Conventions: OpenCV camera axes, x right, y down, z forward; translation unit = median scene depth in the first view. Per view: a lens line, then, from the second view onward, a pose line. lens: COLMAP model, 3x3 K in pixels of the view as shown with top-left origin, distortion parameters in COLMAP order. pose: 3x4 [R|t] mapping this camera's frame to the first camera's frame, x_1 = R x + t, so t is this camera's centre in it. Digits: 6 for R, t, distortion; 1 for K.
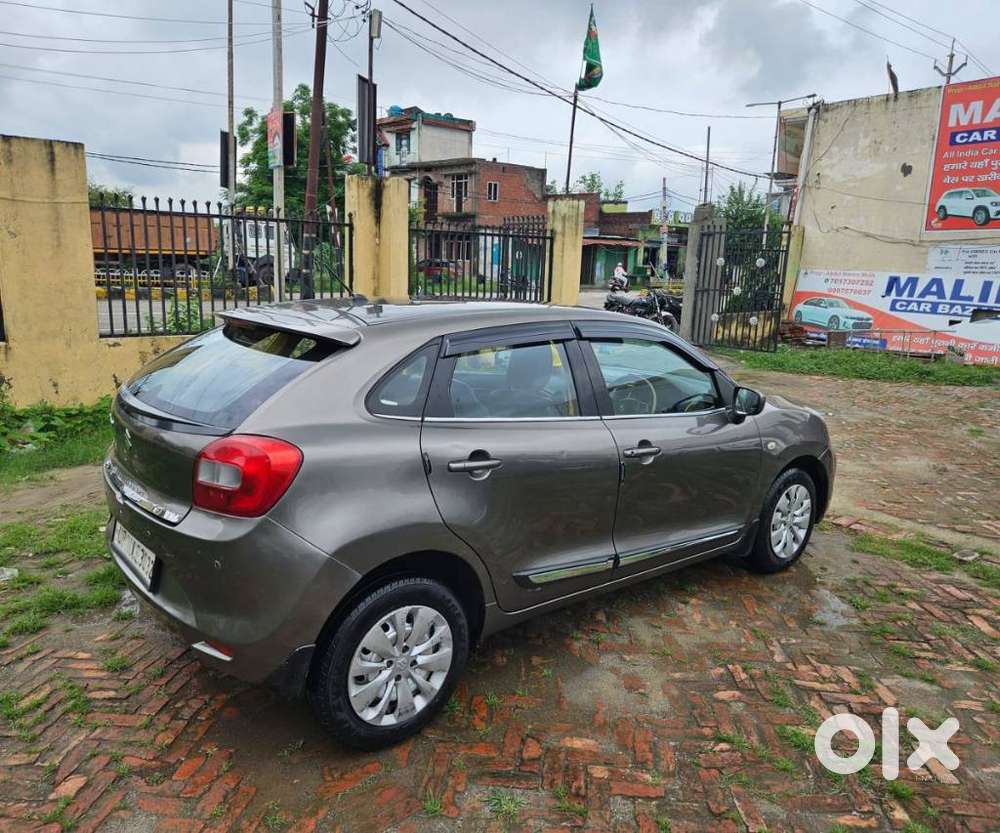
lens RADIAL K [[743.7, 0, 504.6], [0, 743.7, 414.6], [0, 0, 1]] dist [0.064800, -0.053931]
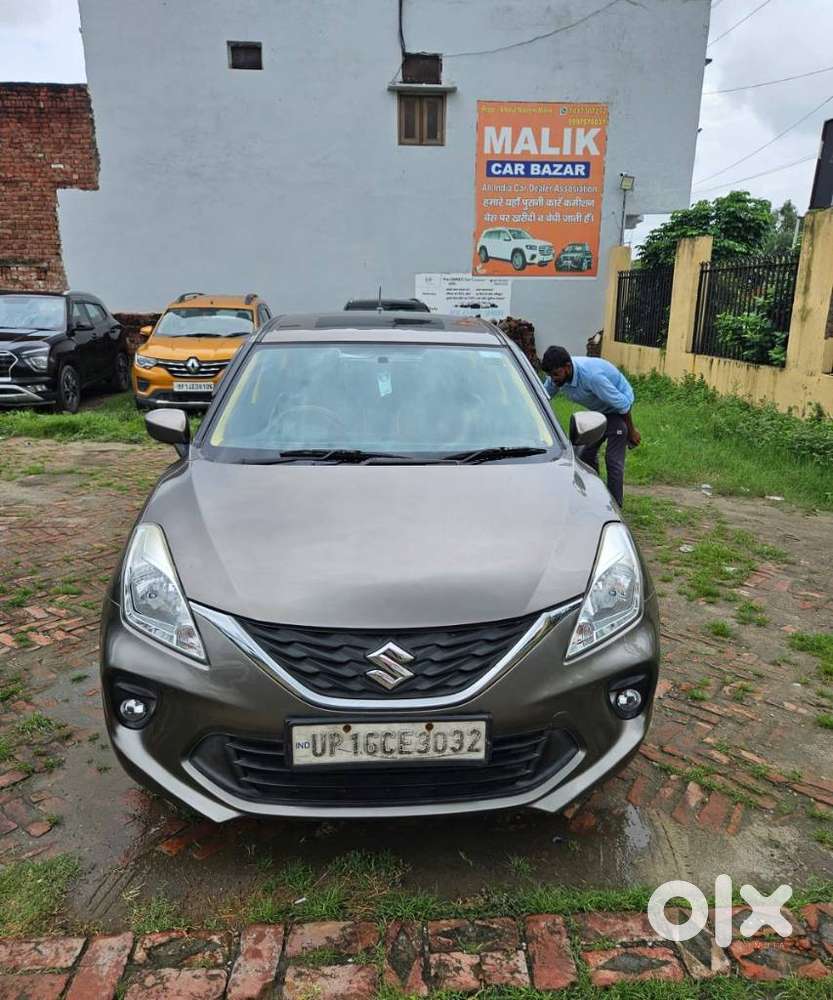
lens RADIAL K [[743.7, 0, 419.8], [0, 743.7, 505.4], [0, 0, 1]] dist [0.064800, -0.053931]
pose [[-0.594273, 0.173615, -0.785301, 0.235783], [-0.191355, 0.917861, 0.347729, -0.080360], [0.781168, 0.356917, -0.512237, 0.475363]]
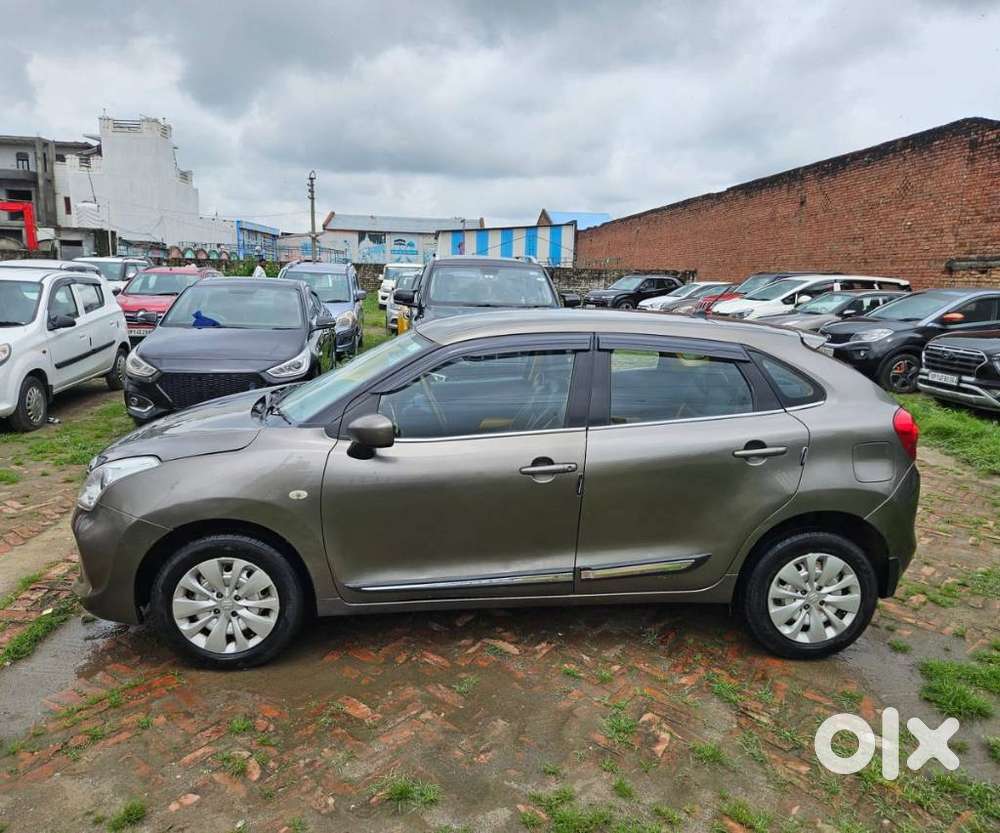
lens RADIAL K [[743.7, 0, 503.1], [0, 743.7, 413.8], [0, 0, 1]] dist [0.064800, -0.053931]
pose [[-0.819763, -0.164816, 0.548475, -0.155273], [0.059070, 0.928254, 0.367227, -0.115647], [-0.569648, 0.333438, -0.751212, 0.531502]]
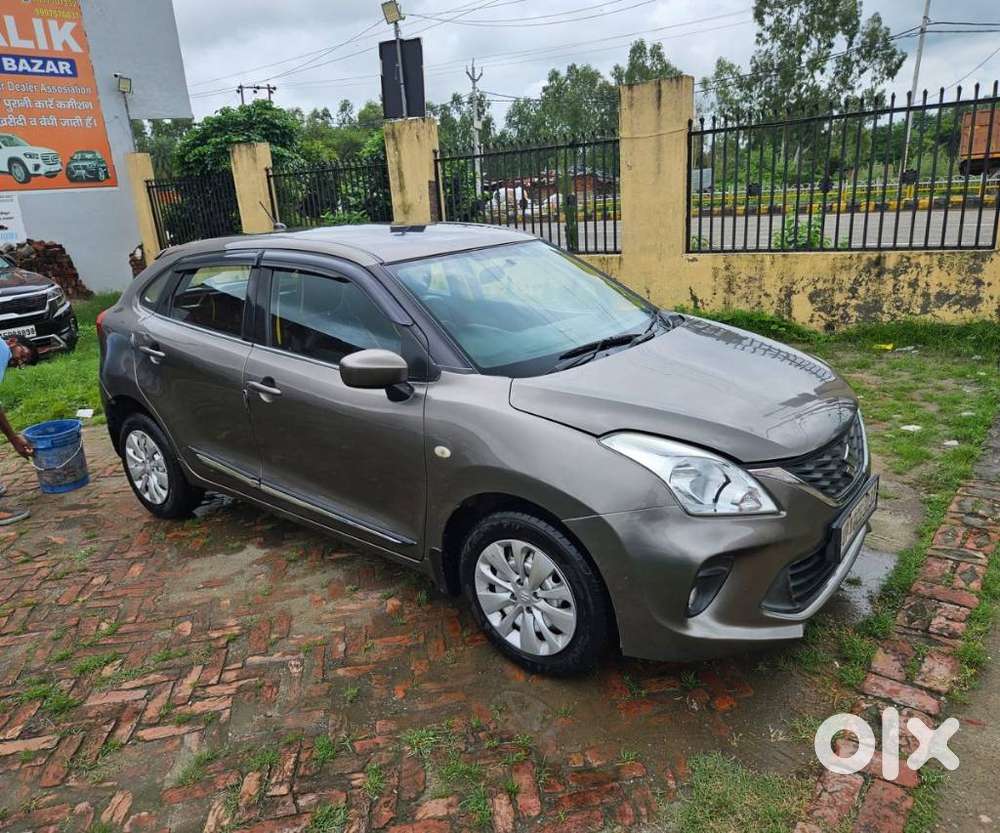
lens RADIAL K [[743.7, 0, 491.8], [0, 743.7, 419.6], [0, 0, 1]] dist [0.064800, -0.053931]
pose [[0.197103, 0.246362, -0.948924, 0.296728], [-0.125514, 0.966288, 0.224799, -0.042116], [0.972315, 0.074794, 0.221380, 0.269036]]
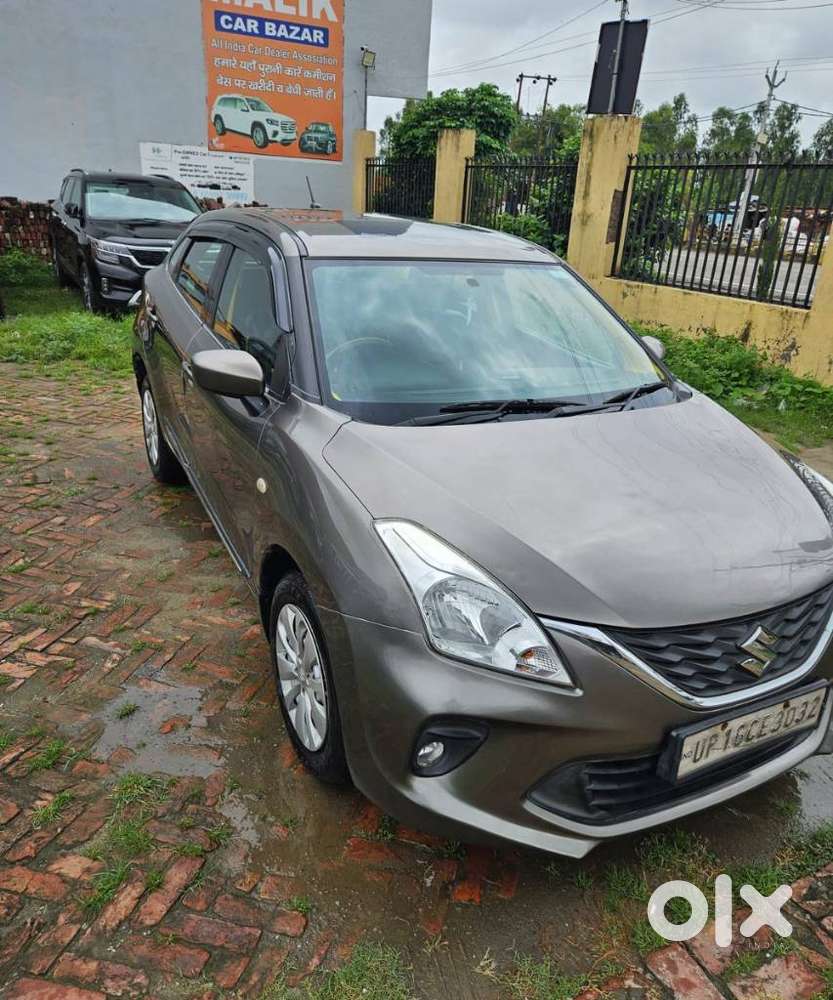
lens RADIAL K [[743.7, 0, 424.2], [0, 743.7, 507.9], [0, 0, 1]] dist [0.064800, -0.053931]
pose [[-0.211340, 0.333670, -0.918695, 0.257973], [-0.262815, 0.885909, 0.382221, -0.057815], [0.941416, 0.322225, -0.099535, 0.354577]]
